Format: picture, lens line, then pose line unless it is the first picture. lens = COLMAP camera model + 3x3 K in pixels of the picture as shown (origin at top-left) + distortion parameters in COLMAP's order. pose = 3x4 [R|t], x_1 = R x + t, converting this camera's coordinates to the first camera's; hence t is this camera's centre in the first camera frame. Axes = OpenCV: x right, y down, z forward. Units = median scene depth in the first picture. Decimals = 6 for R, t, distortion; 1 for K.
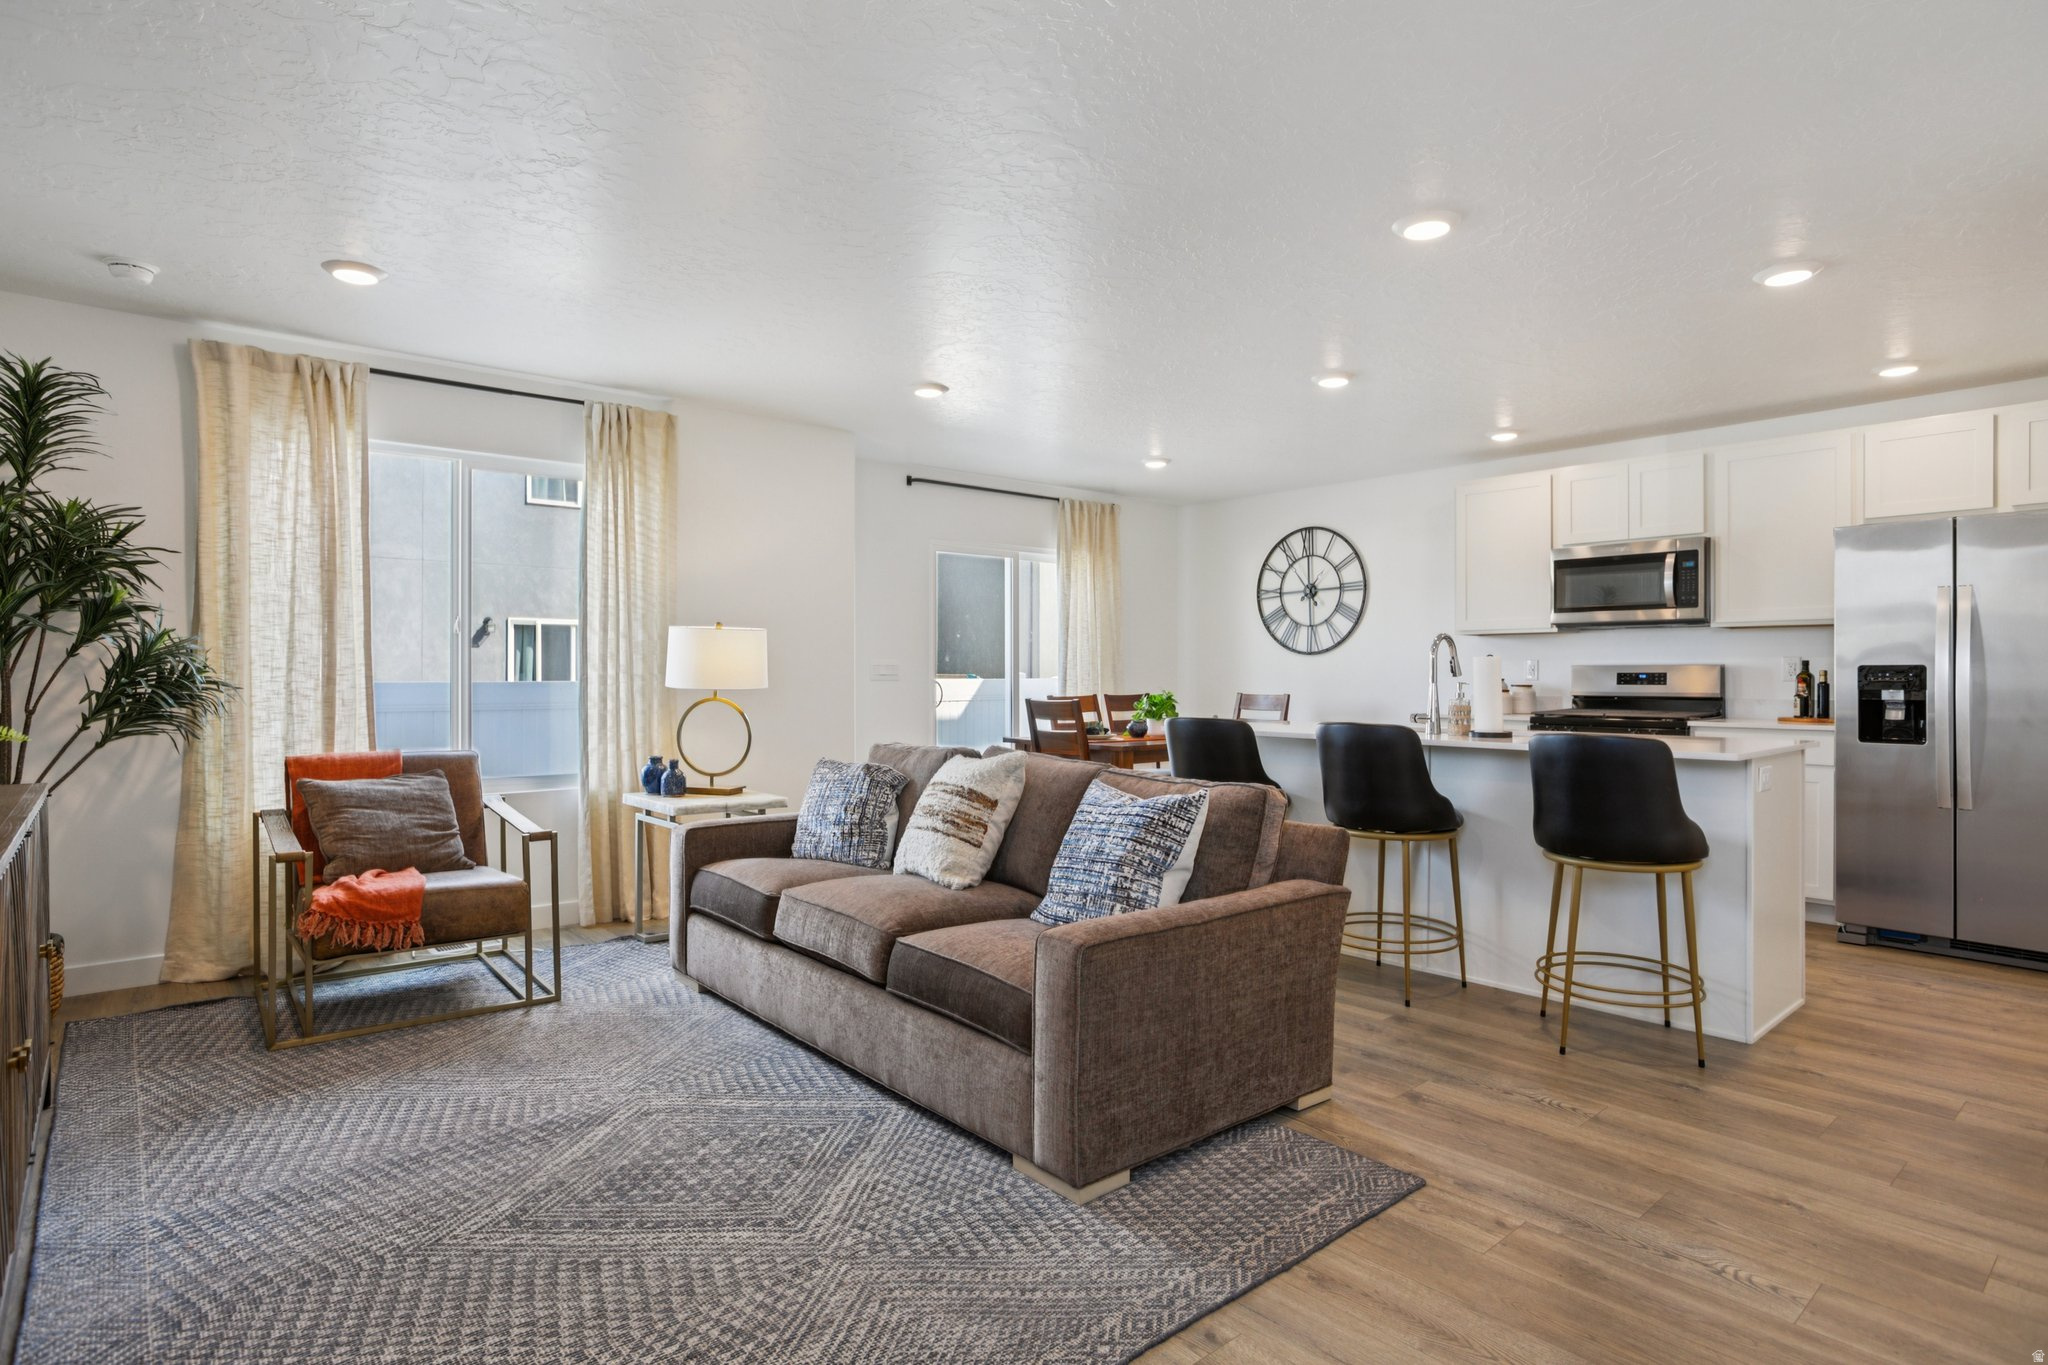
lens RADIAL K [[1080.6, 0, 1019.2], [0, 1080.6, 675.9], [0, 0, 1]] dist [-0.058993, 0.041909]
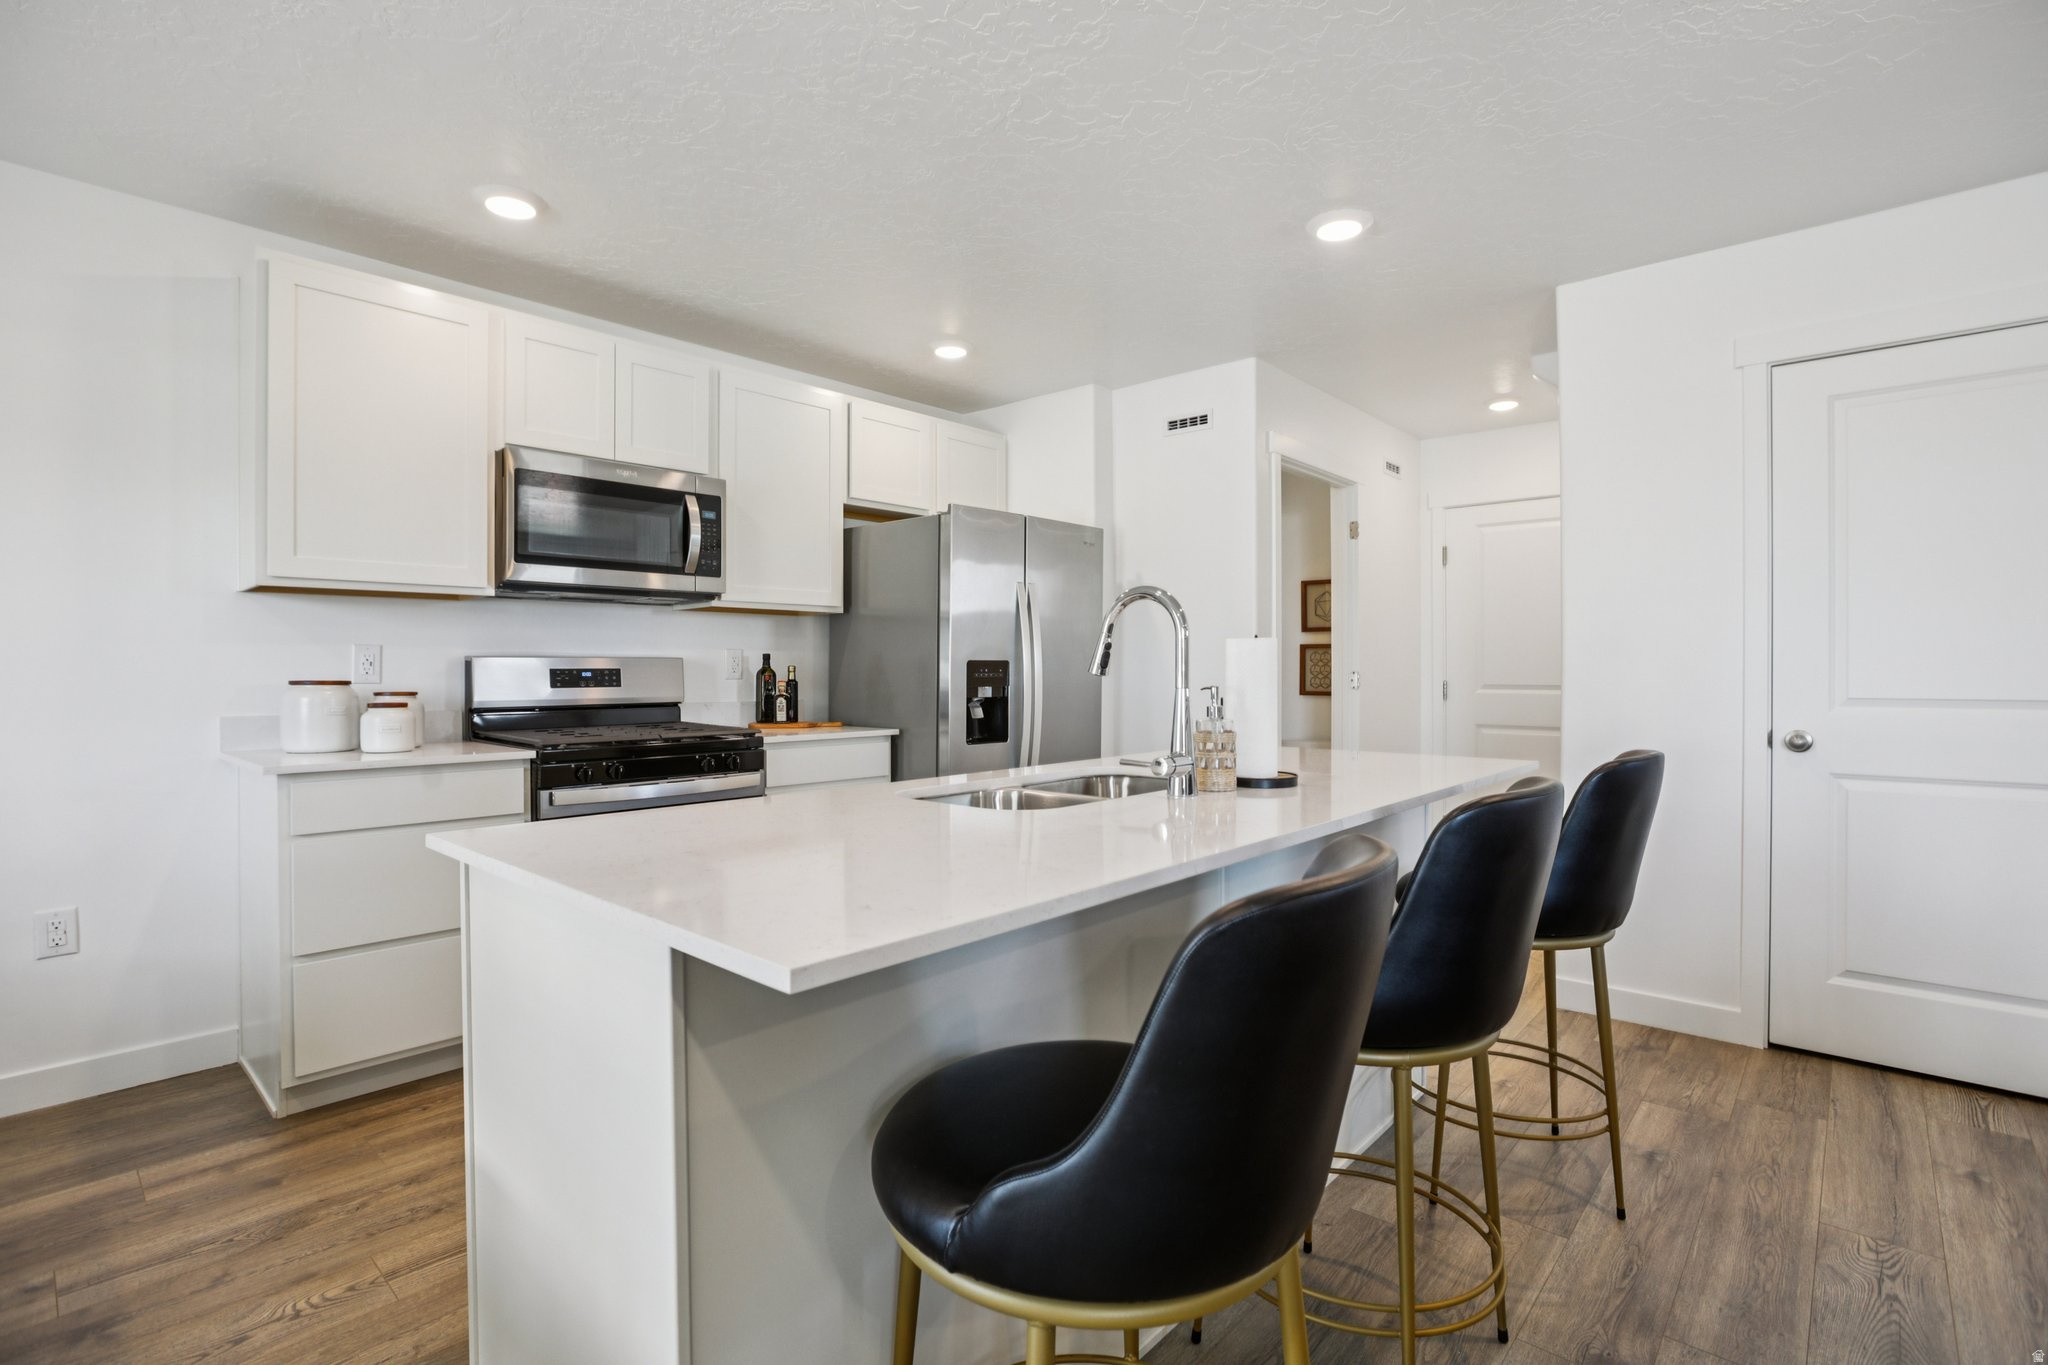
lens RADIAL K [[961.1, 0, 1020.1], [0, 961.1, 675.4], [0, 0, 1]] dist [-0.059310, 0.025739]
pose [[-0.124061, -0.007603, 0.992245, -0.023961], [0.003209, 0.999962, 0.008063, -0.002670], [-0.992269, 0.004185, -0.124032, 0.804837]]
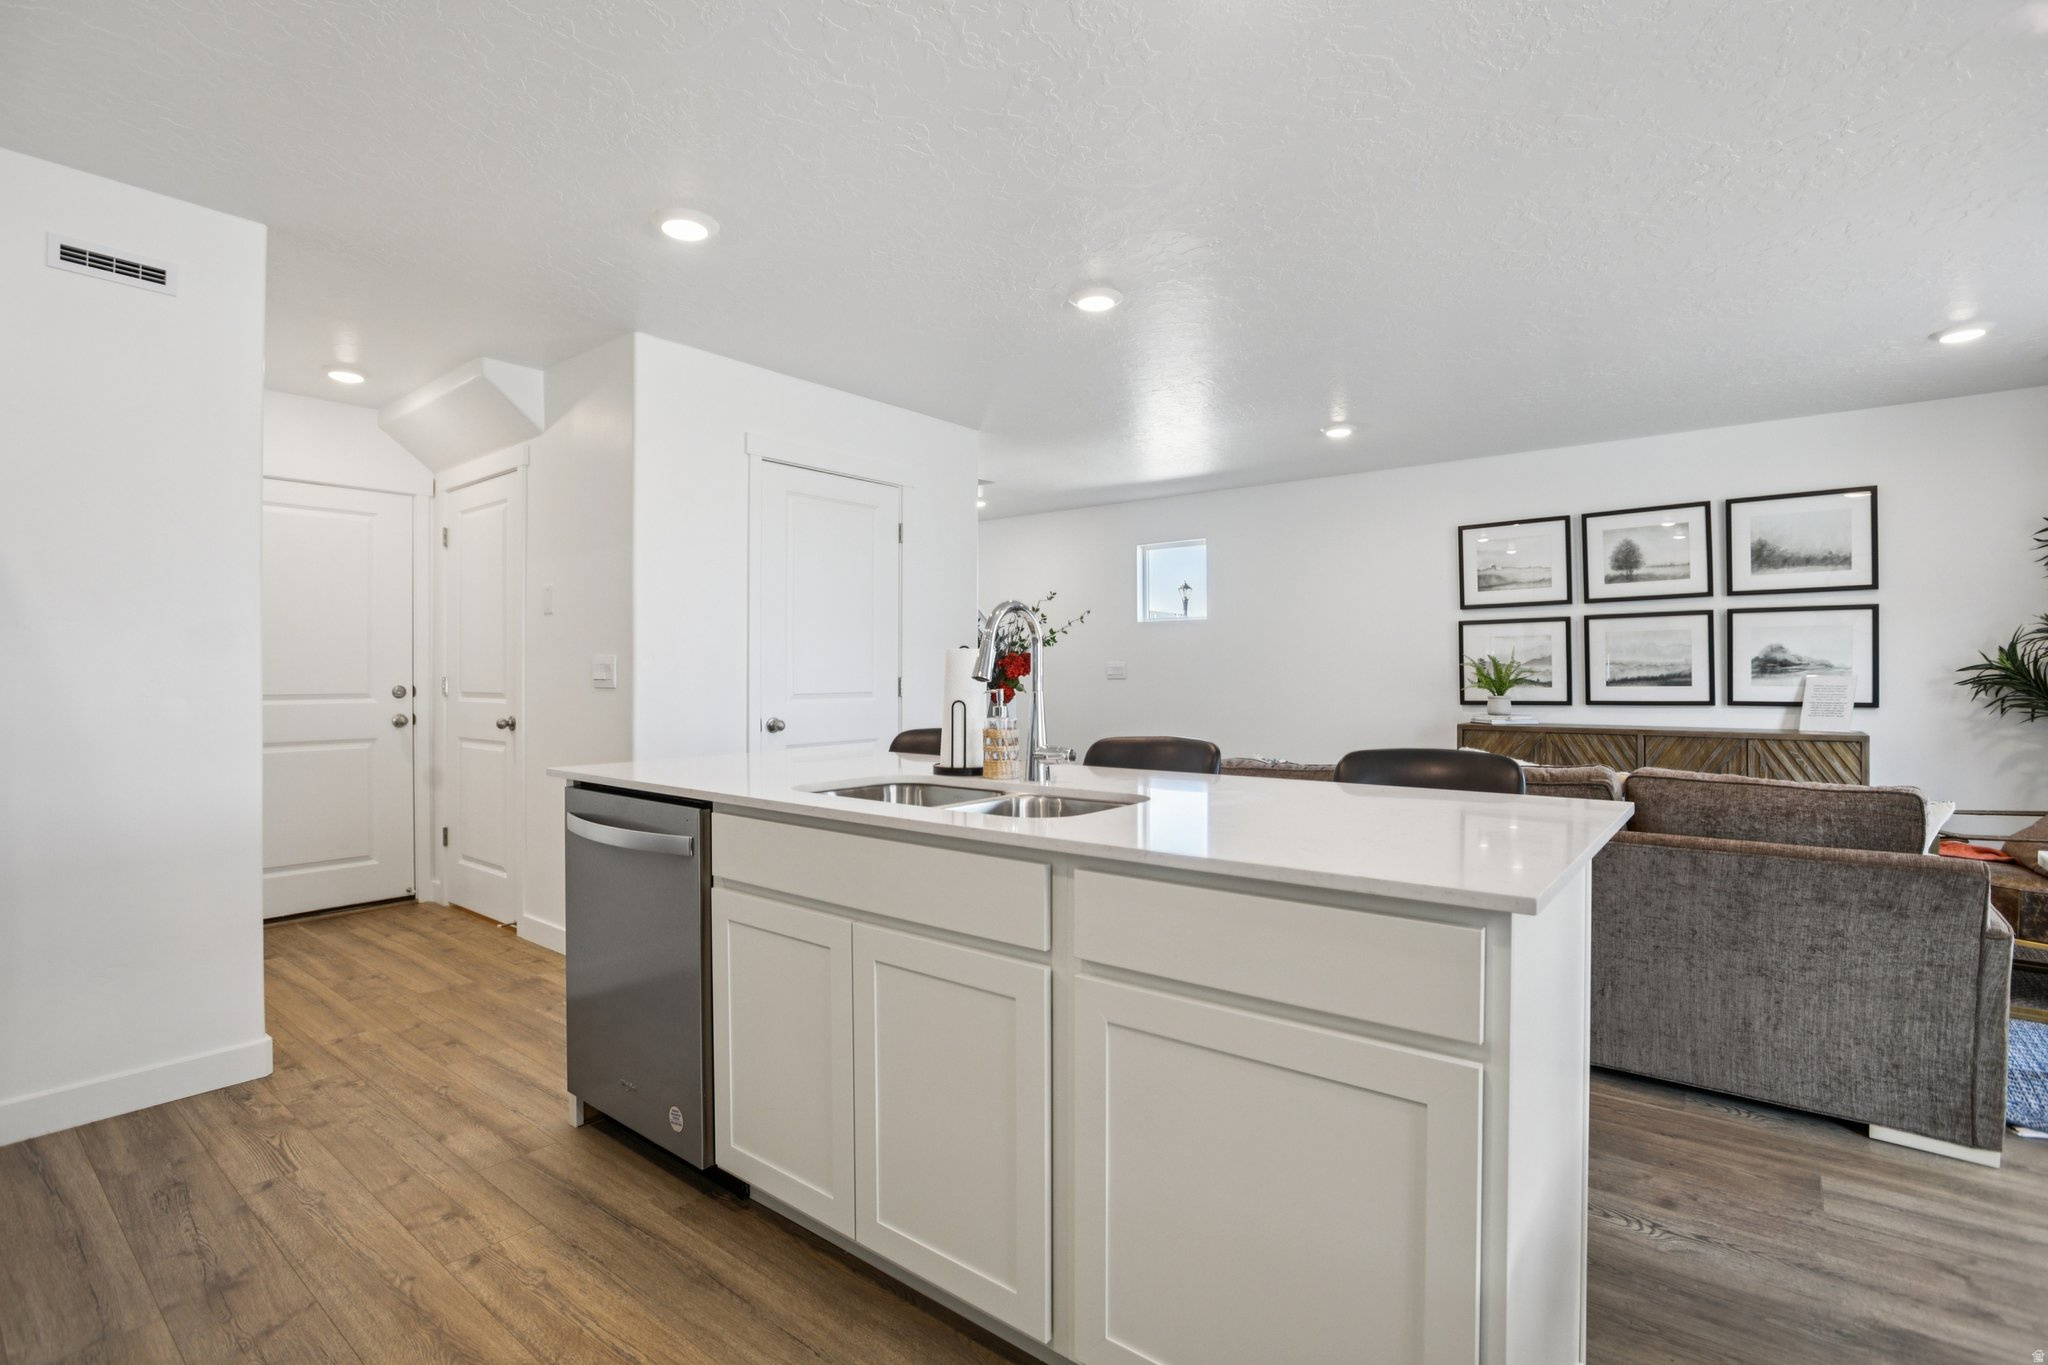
lens RADIAL K [[961.1, 0, 1020.1], [0, 961.1, 675.4], [0, 0, 1]] dist [-0.059310, 0.025739]
pose [[-0.982705, 0.002088, -0.185168, 0.349871], [0.001094, 0.999984, 0.005467, -0.003919], [0.185176, 0.005170, -0.982692, 1.074051]]
